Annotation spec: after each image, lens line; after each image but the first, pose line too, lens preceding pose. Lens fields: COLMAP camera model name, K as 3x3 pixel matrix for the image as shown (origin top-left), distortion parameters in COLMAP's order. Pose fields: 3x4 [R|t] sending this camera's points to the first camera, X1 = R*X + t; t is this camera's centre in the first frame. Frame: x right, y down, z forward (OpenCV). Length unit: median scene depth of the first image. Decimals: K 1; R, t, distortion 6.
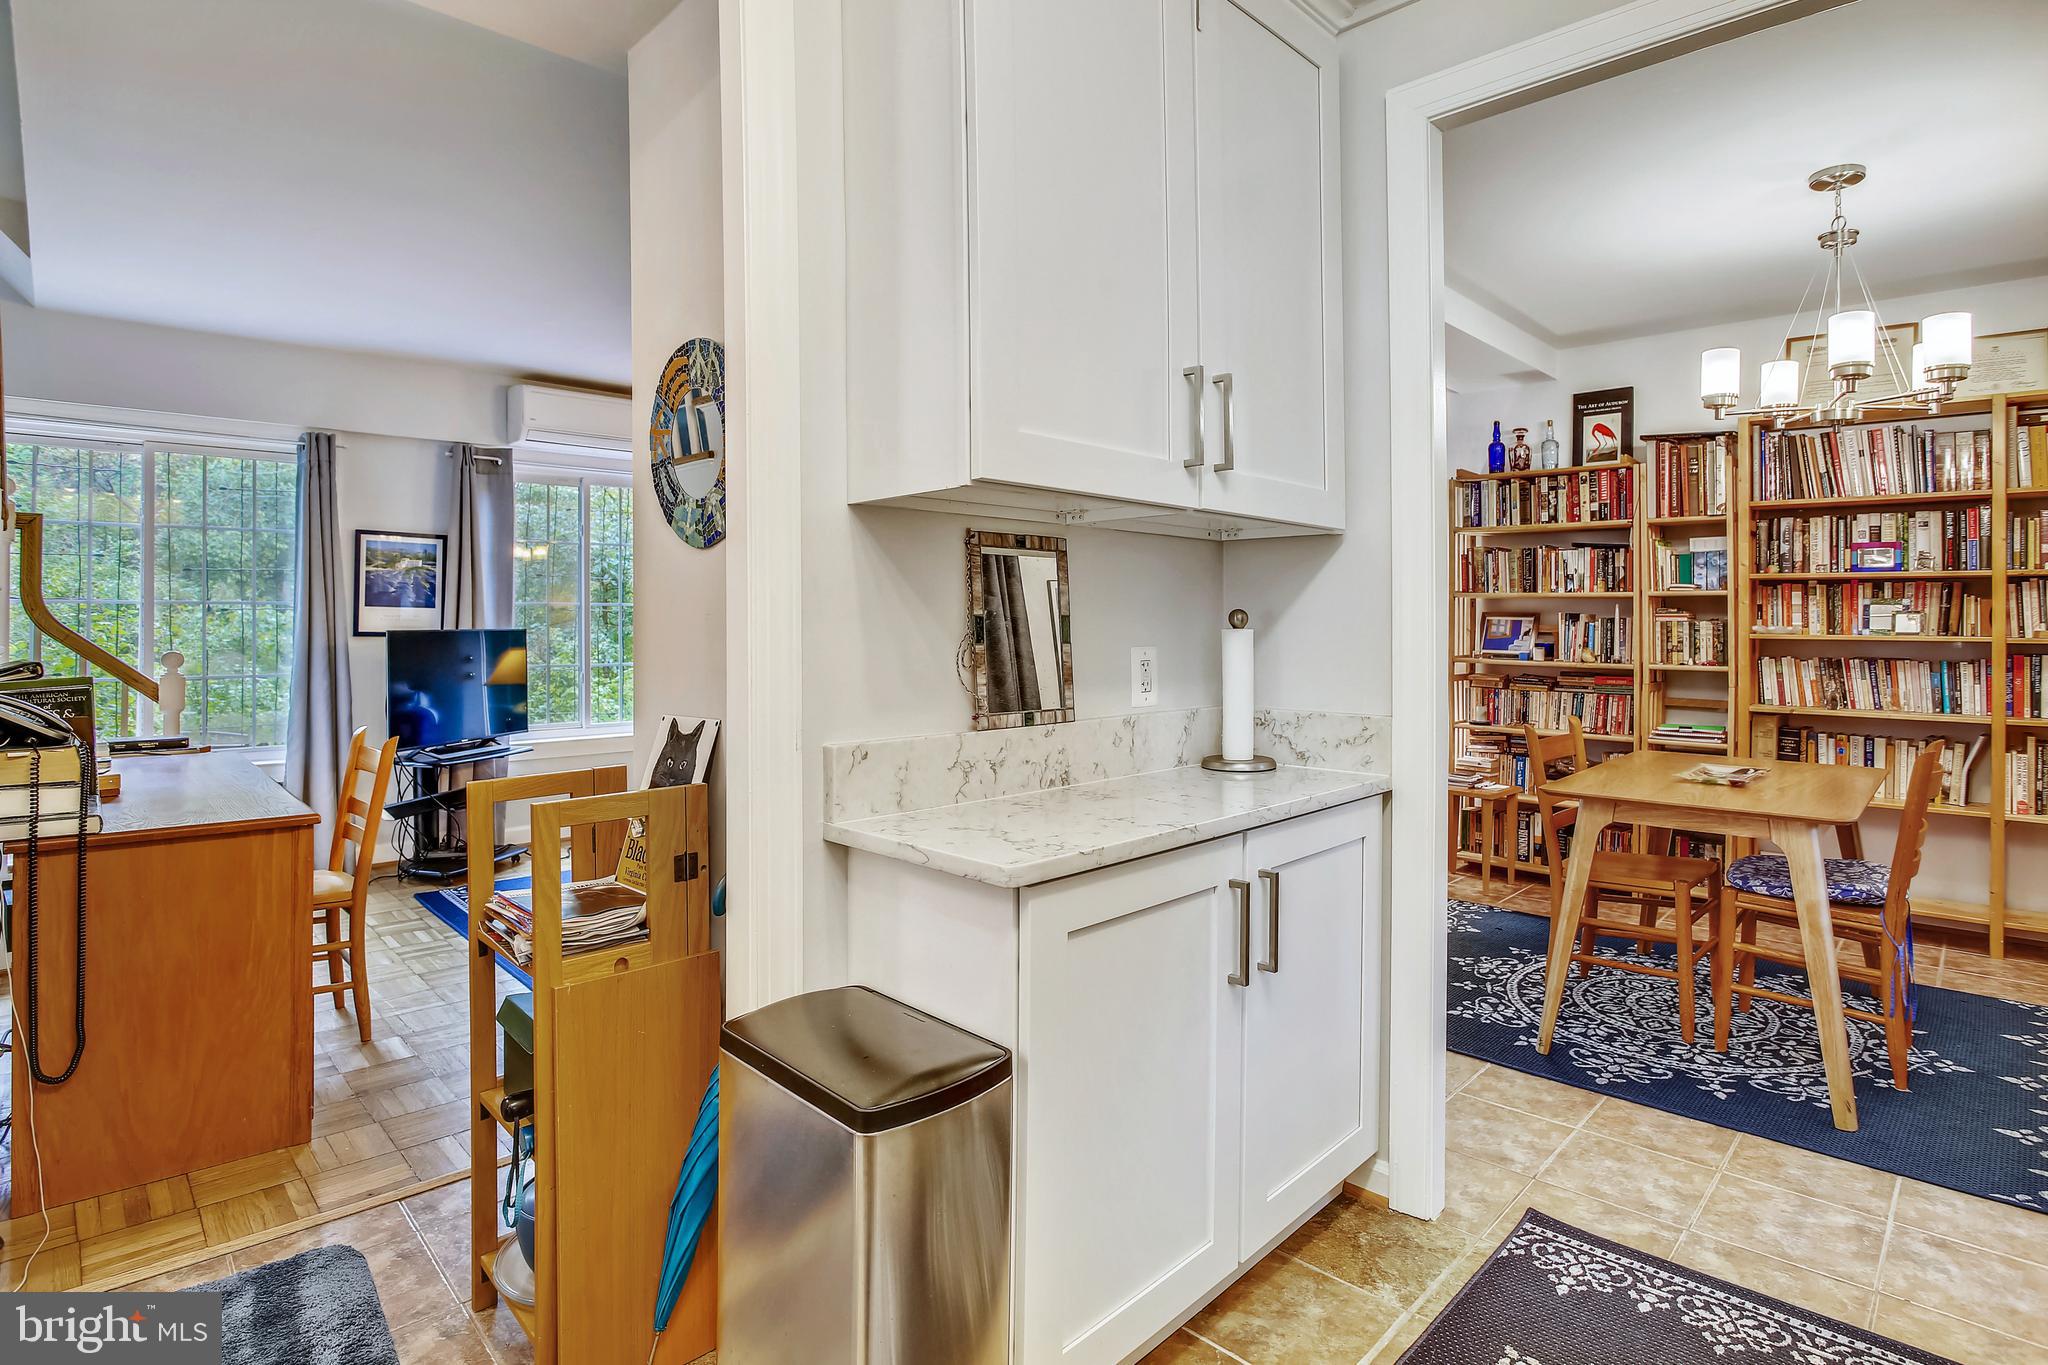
lens RADIAL K [[1023.2, 0, 1021.2], [0, 1023.2, 609.4], [0, 0, 1]] dist [-0.085302, 0.019996]
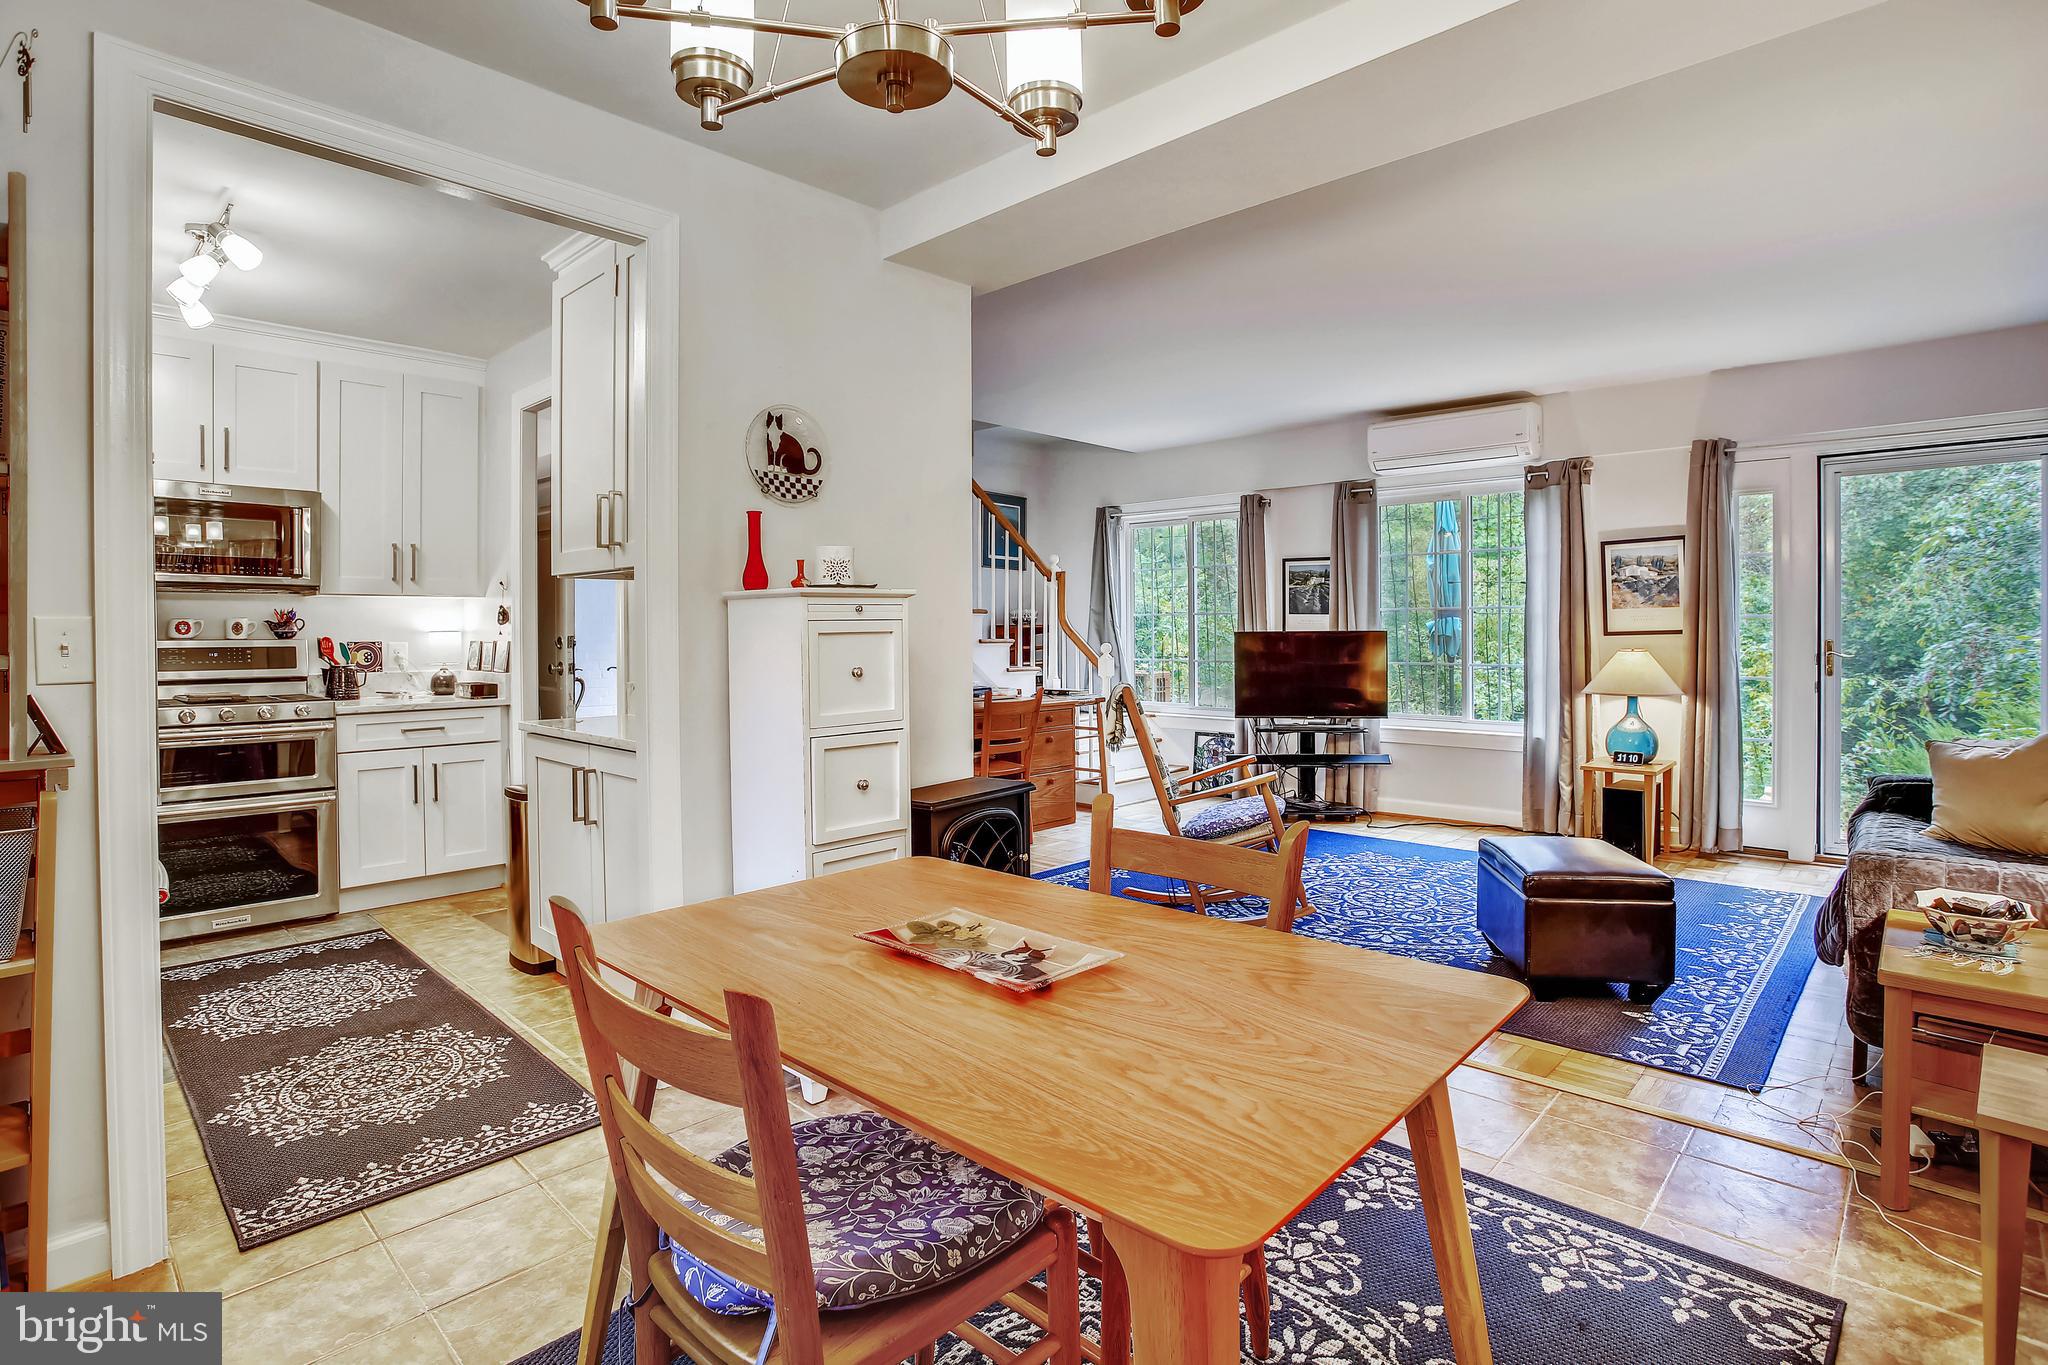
lens RADIAL K [[1000.8, 0, 1033.5], [0, 1000.8, 632.1], [0, 0, 1]] dist [-0.065682, 0.026029]
pose [[0.040739, 0.003148, -0.999165, 1.765631], [0.022575, 0.999737, 0.004070, 0.020123], [0.998915, -0.022722, 0.040657, 1.482571]]
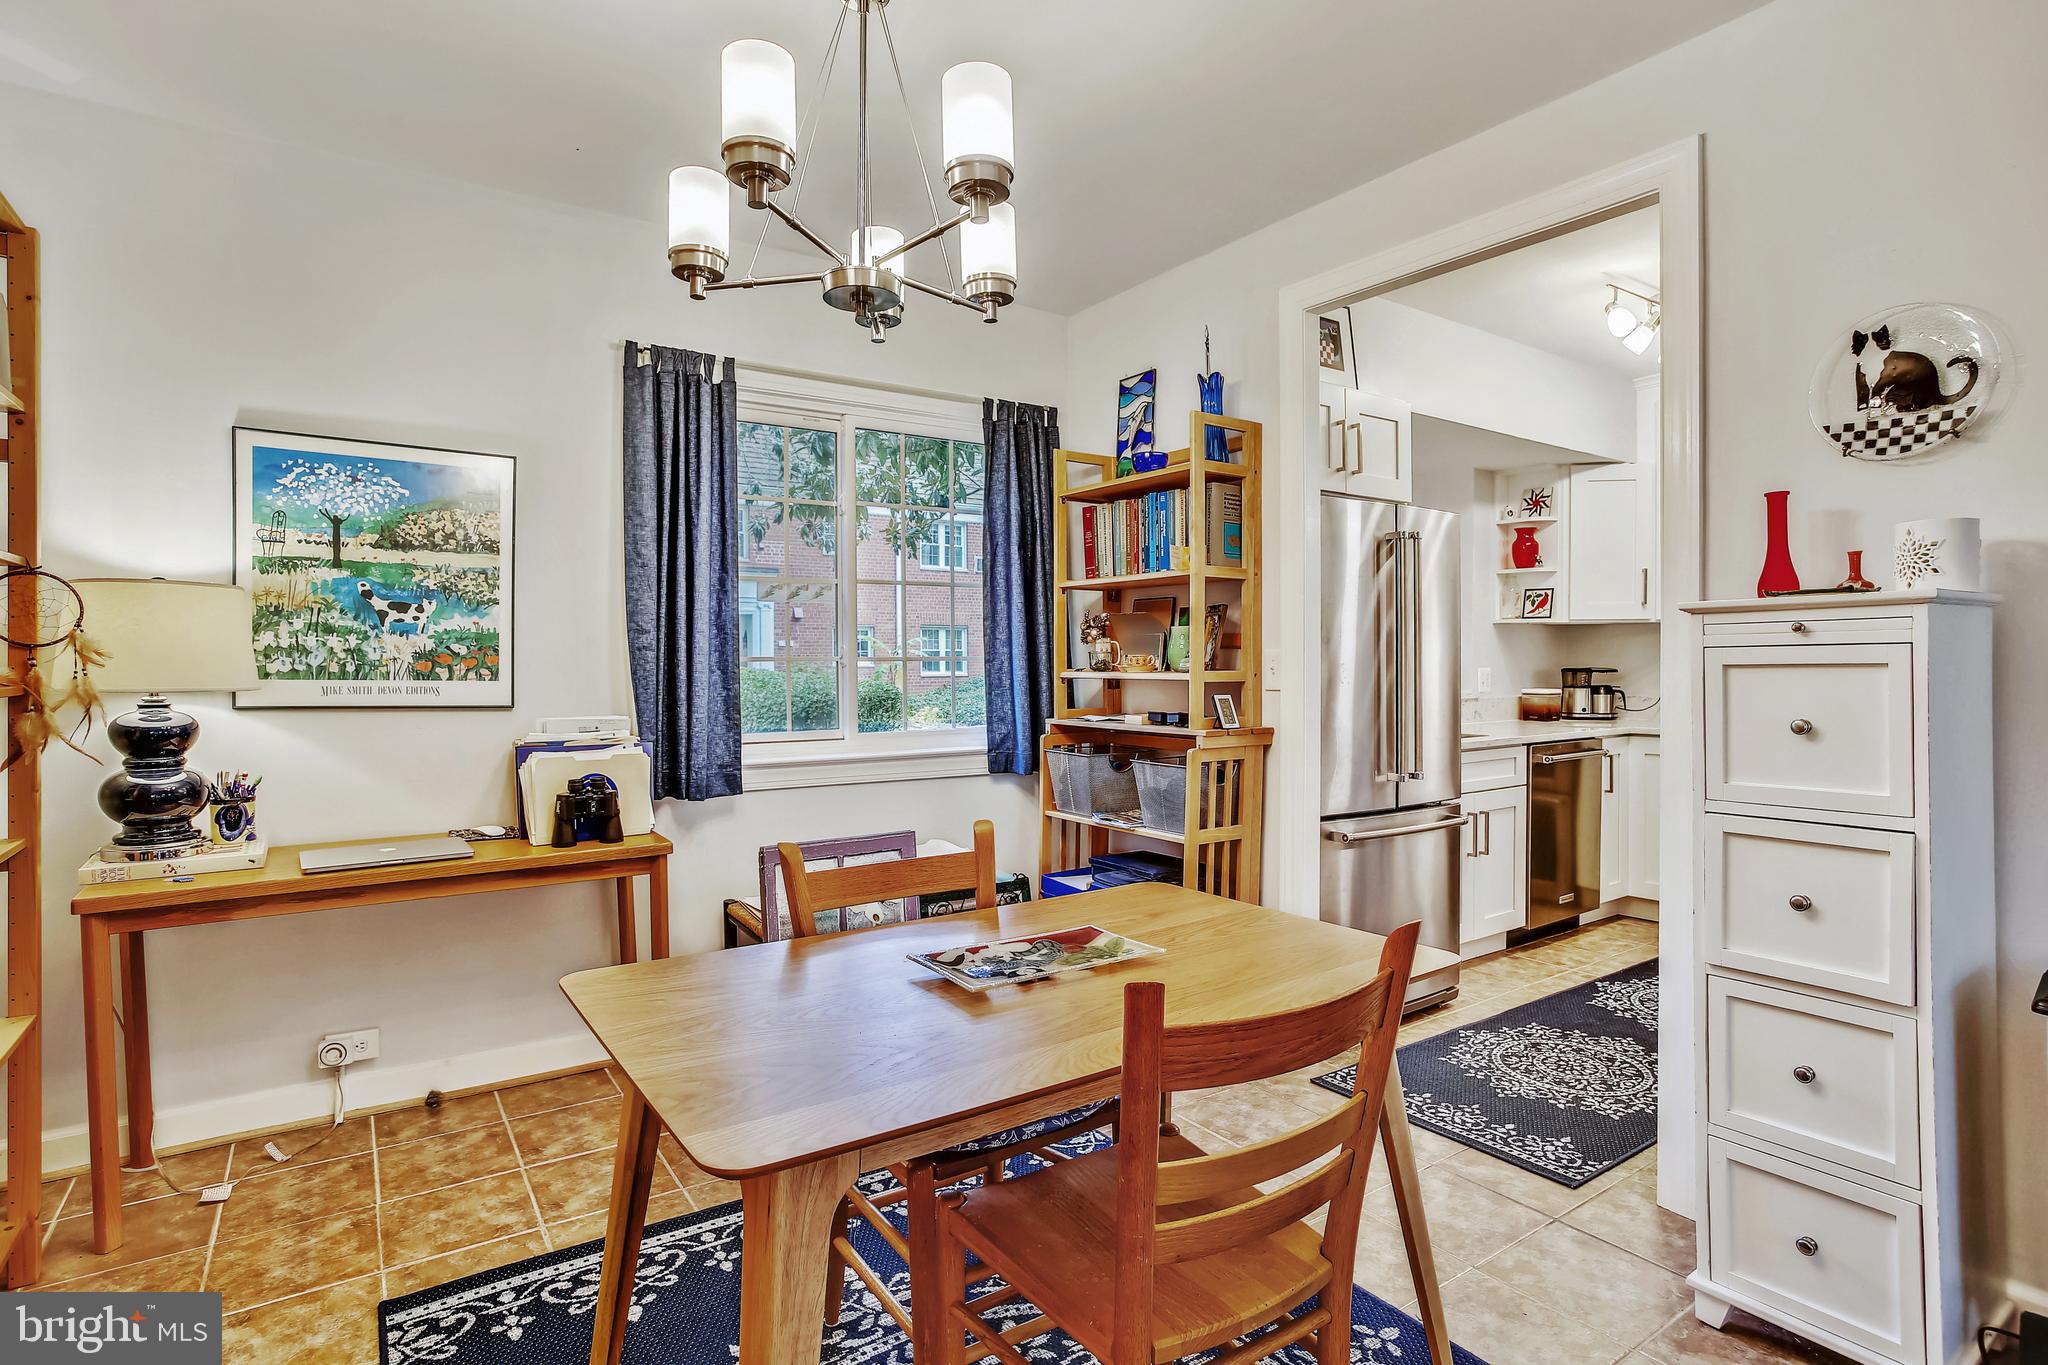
lens RADIAL K [[1029.4, 0, 1027.5], [0, 1029.4, 672.0], [0, 0, 1]] dist [-0.070521, 0.030851]
pose [[-0.982693, 0.000649, 0.185239, 0.926418], [0.000203, 0.999997, -0.002426, 0.028801], [-0.185240, -0.002347, -0.982691, 2.244256]]
